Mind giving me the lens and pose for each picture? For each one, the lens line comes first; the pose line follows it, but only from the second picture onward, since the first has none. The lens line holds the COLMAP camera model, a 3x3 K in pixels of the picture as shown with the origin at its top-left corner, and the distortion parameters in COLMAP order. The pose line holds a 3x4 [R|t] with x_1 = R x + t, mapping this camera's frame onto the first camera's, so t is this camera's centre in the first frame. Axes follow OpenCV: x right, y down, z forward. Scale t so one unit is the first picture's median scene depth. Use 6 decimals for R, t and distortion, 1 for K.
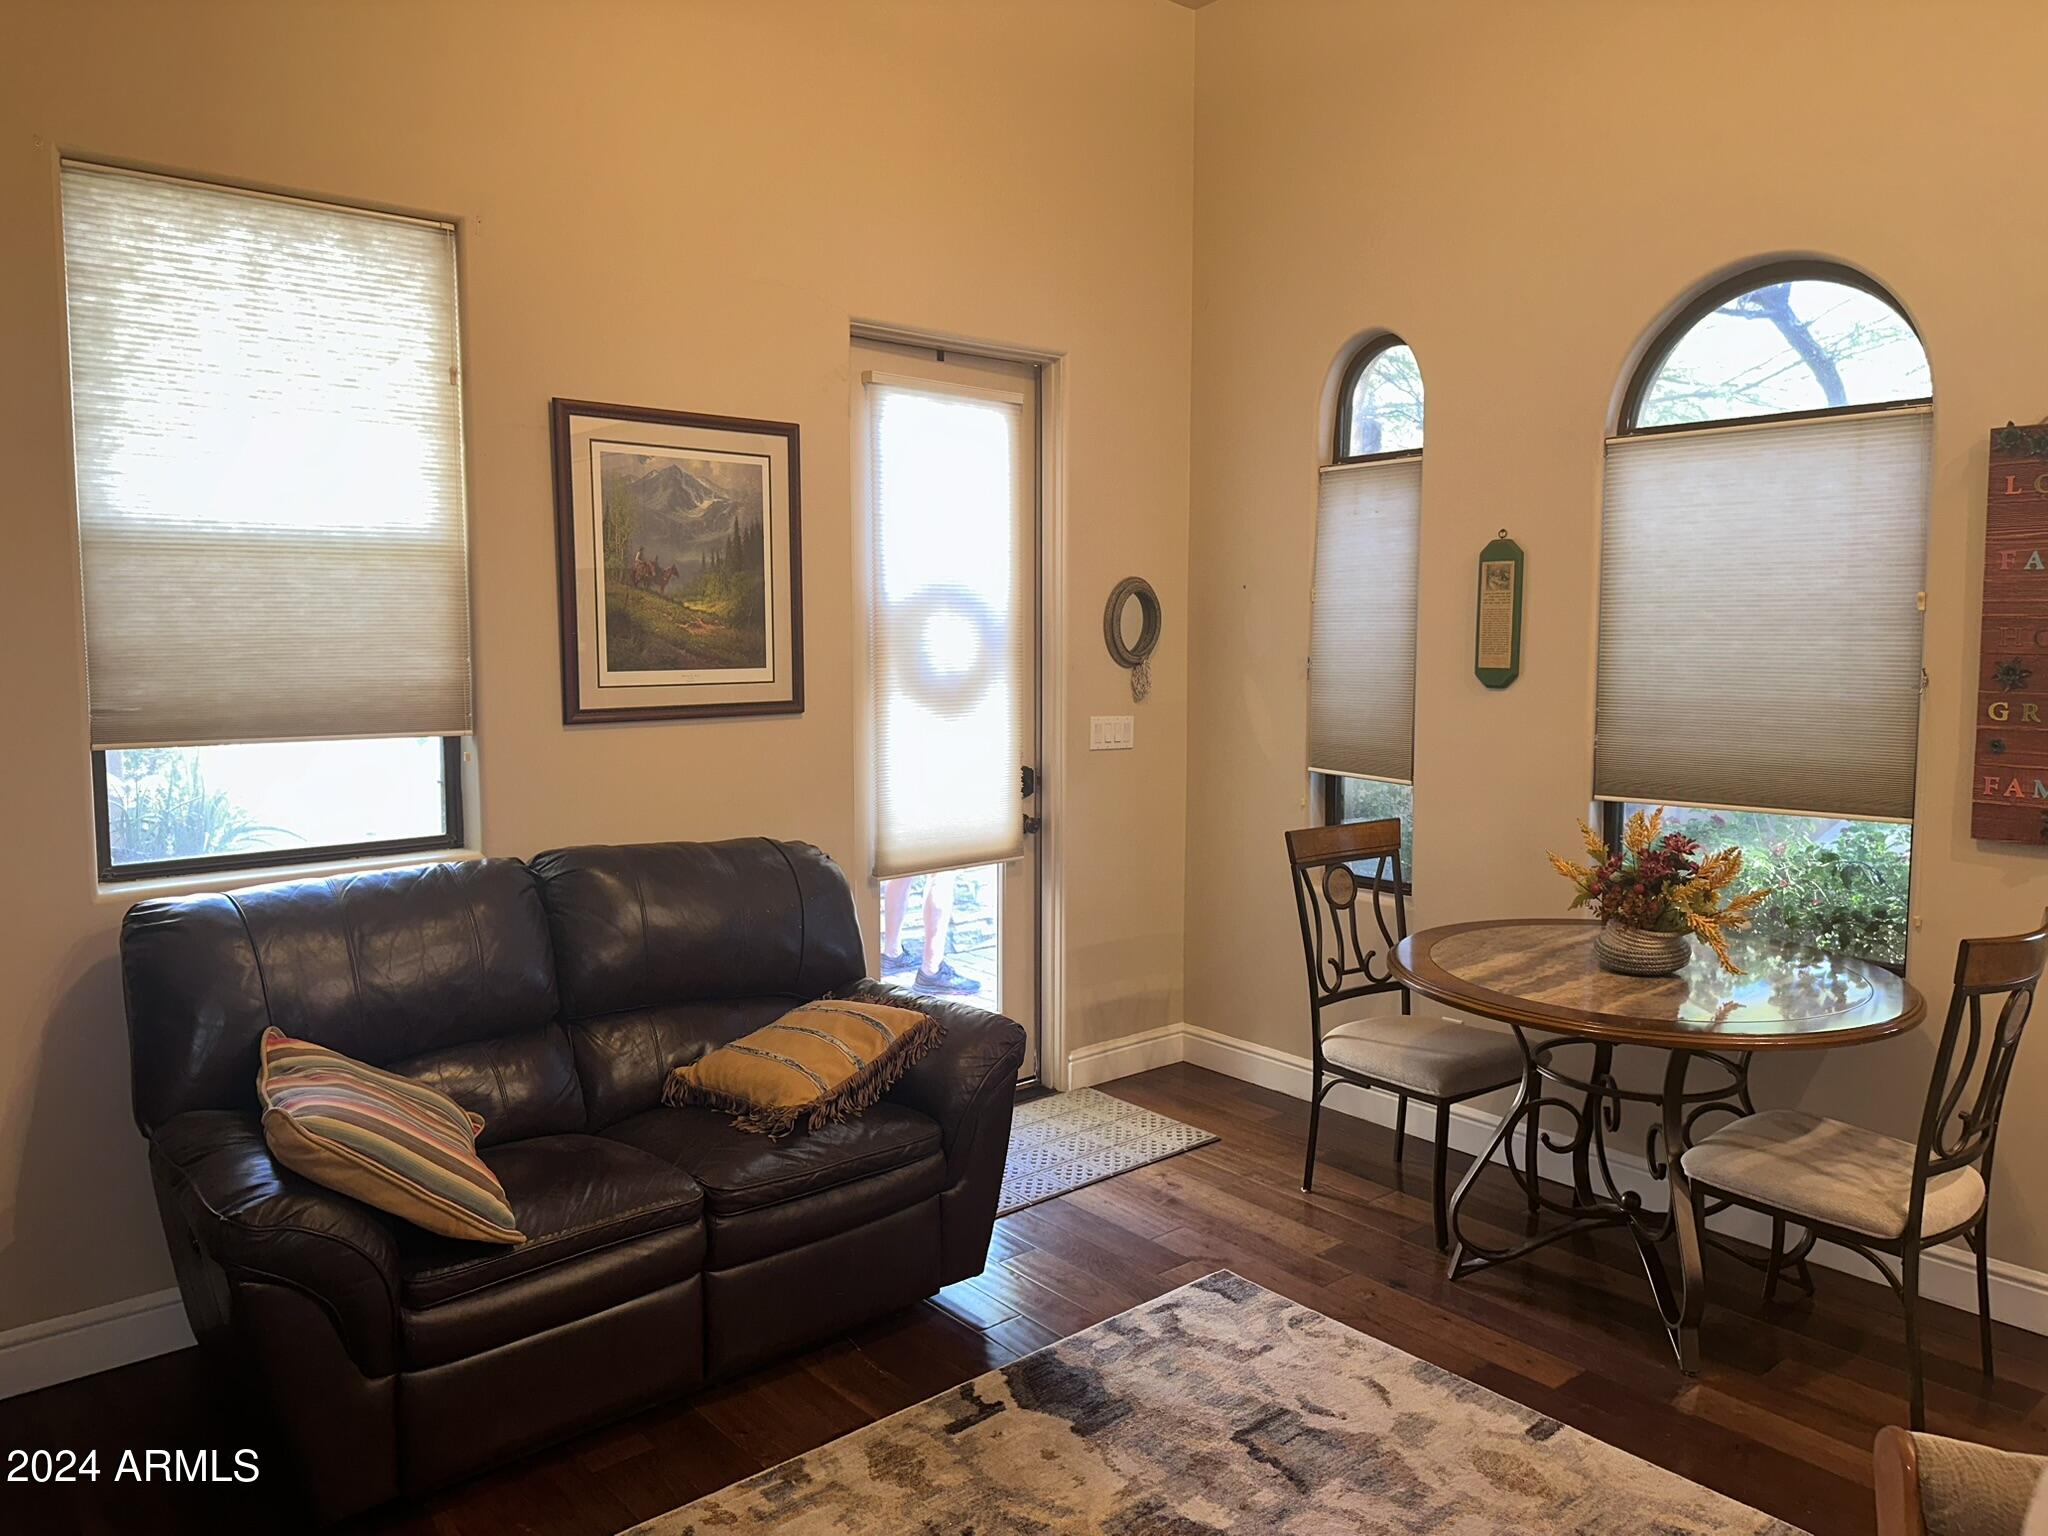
lens RADIAL K [[1436.4, 0, 1024.0], [0, 1436.4, 768.0], [0, 0, 1]] dist [0.007404, 0.002804]
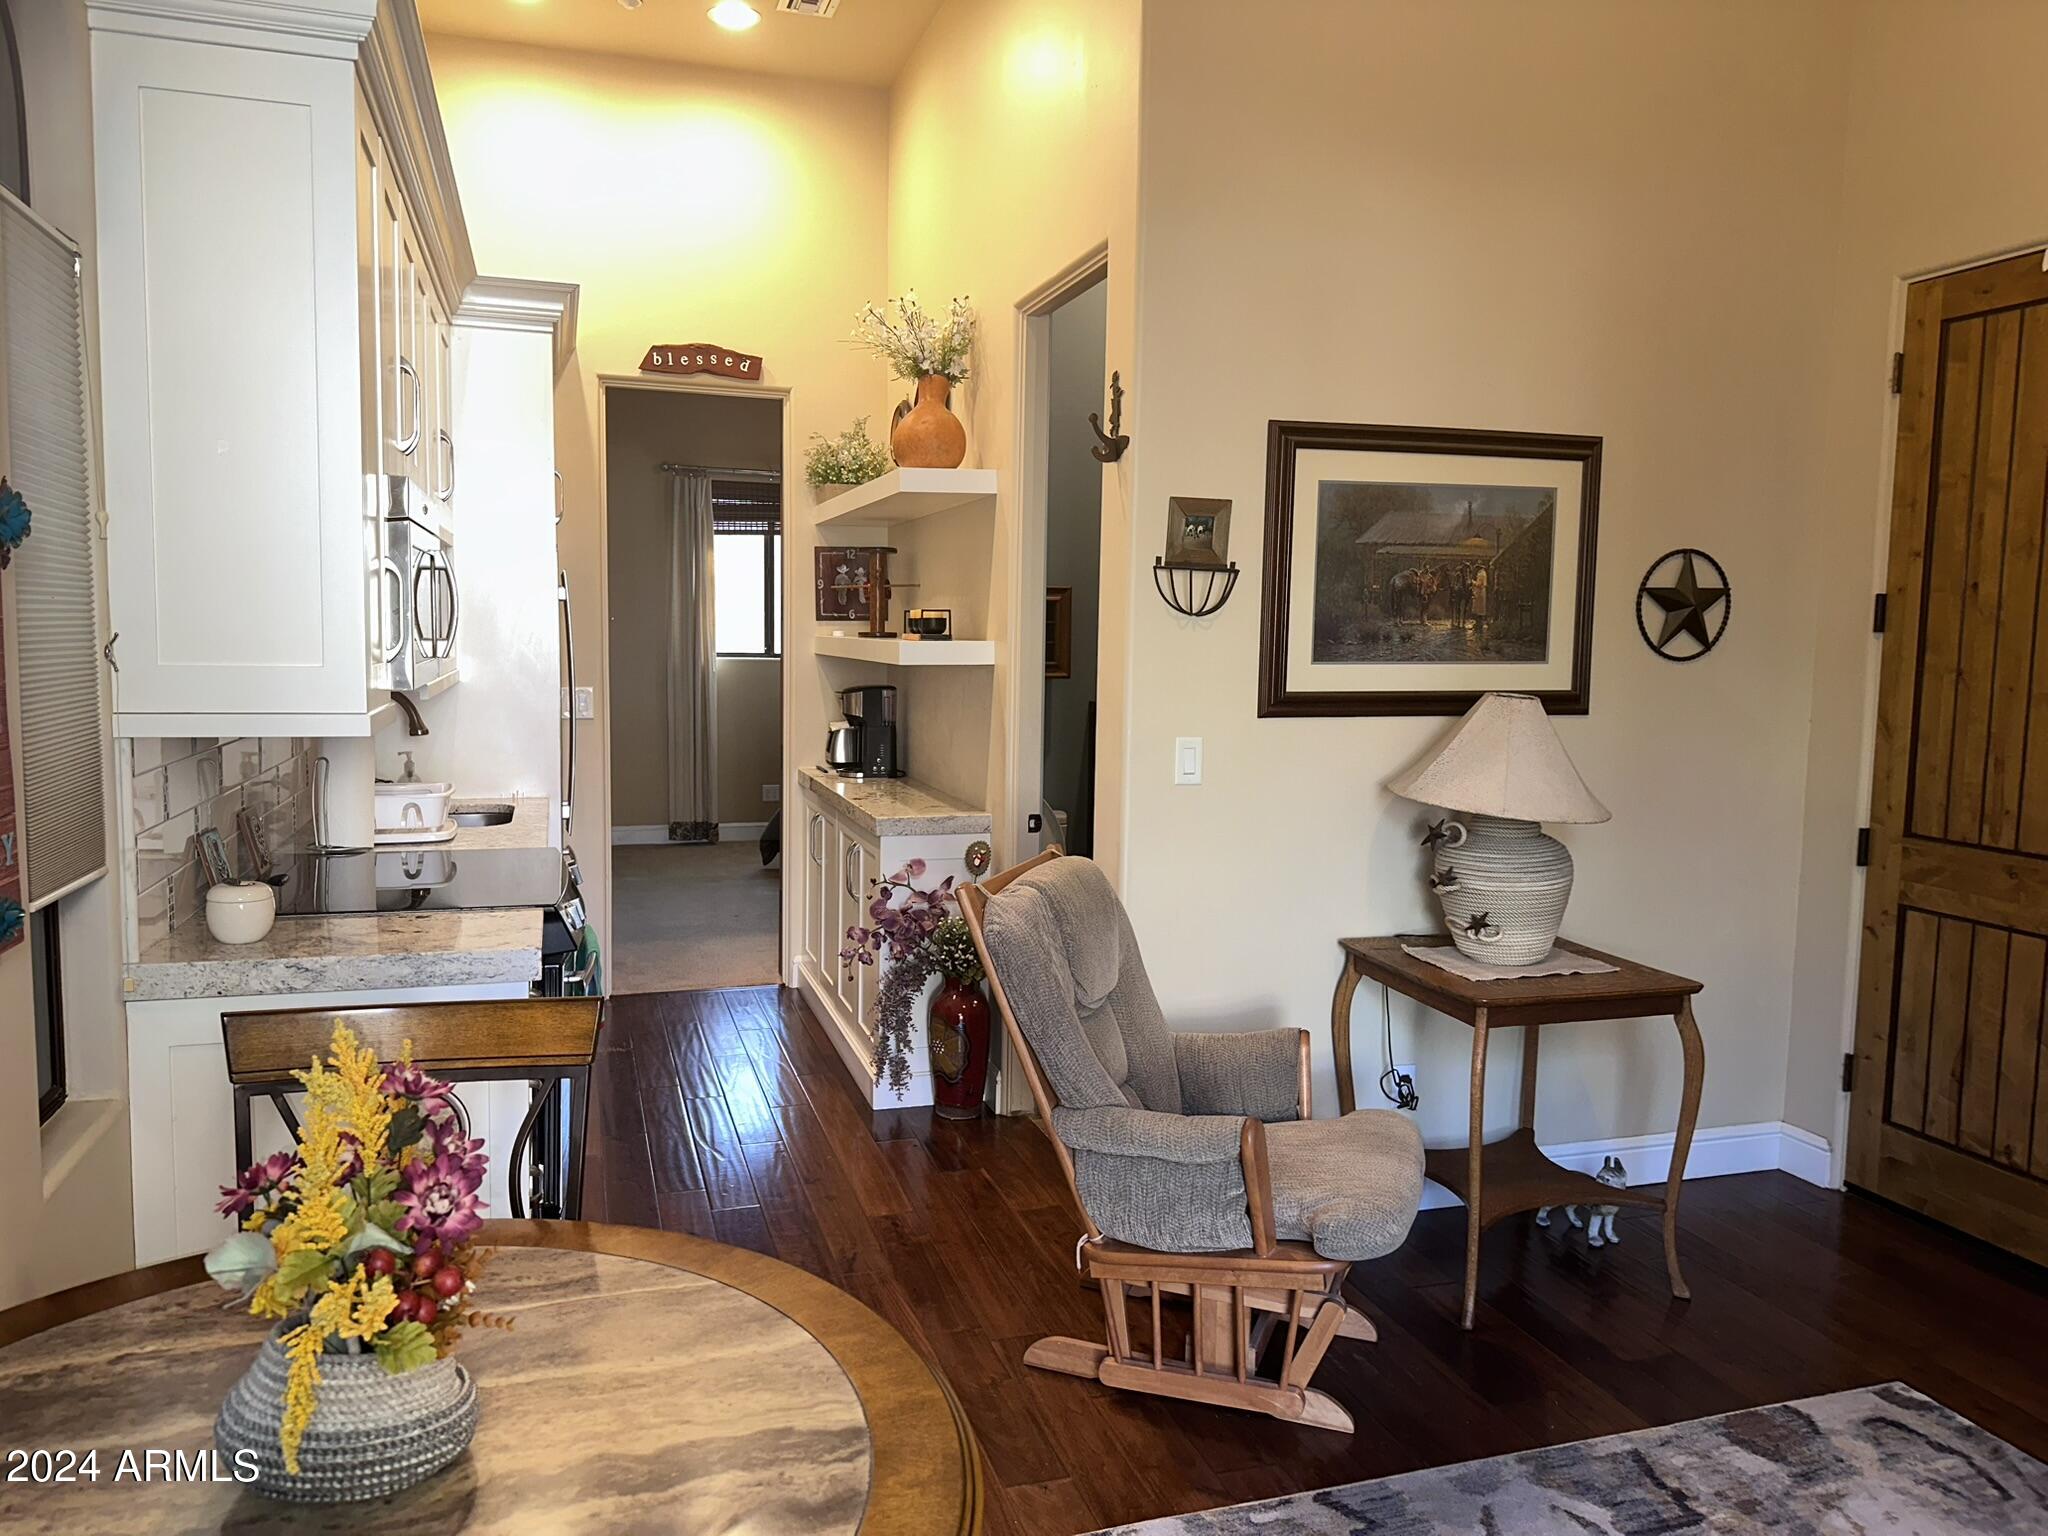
lens RADIAL K [[1427.8, 0, 1024.0], [0, 1427.8, 768.0], [0, 0, 1]] dist [0.064581, -0.073597]
pose [[-0.918048, -0.050011, 0.393301, 0.136532], [0.025188, 0.982651, 0.183744, -0.105153], [-0.395667, 0.178592, -0.900862, 1.281270]]
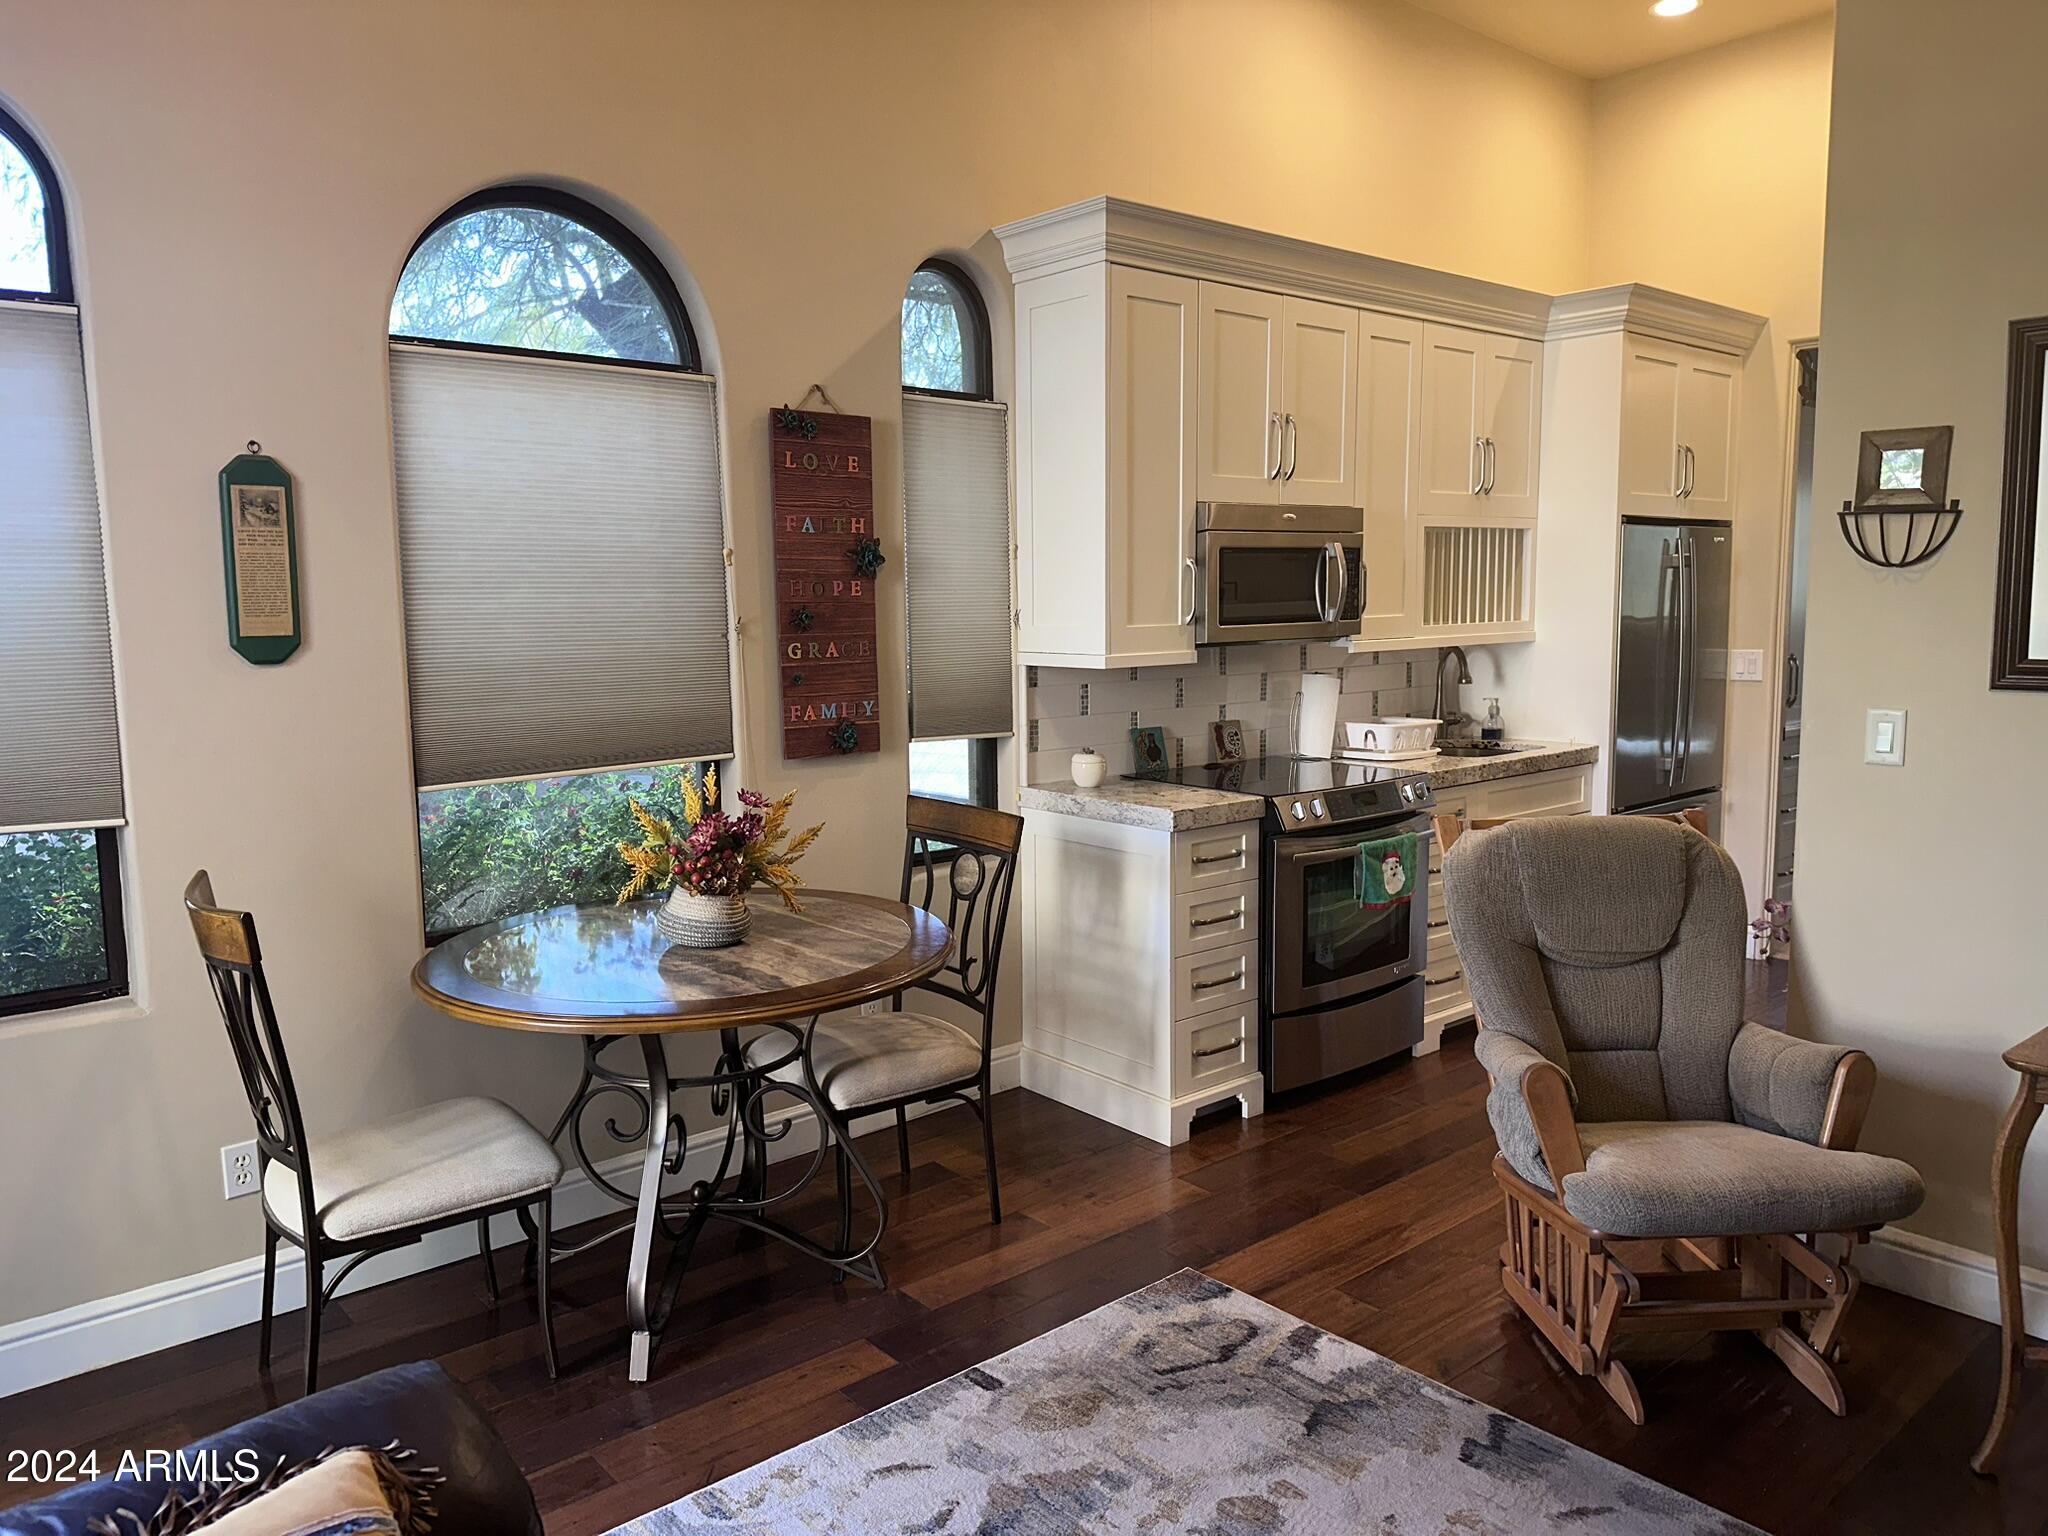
lens RADIAL K [[1427.8, 0, 1024.0], [0, 1427.8, 768.0], [0, 0, 1]] dist [0.064581, -0.073597]
pose [[0.007897, -0.117317, 0.993063, -0.501917], [0.111268, 0.987030, 0.115720, -0.059168], [-0.993759, 0.109583, 0.020848, 0.792482]]
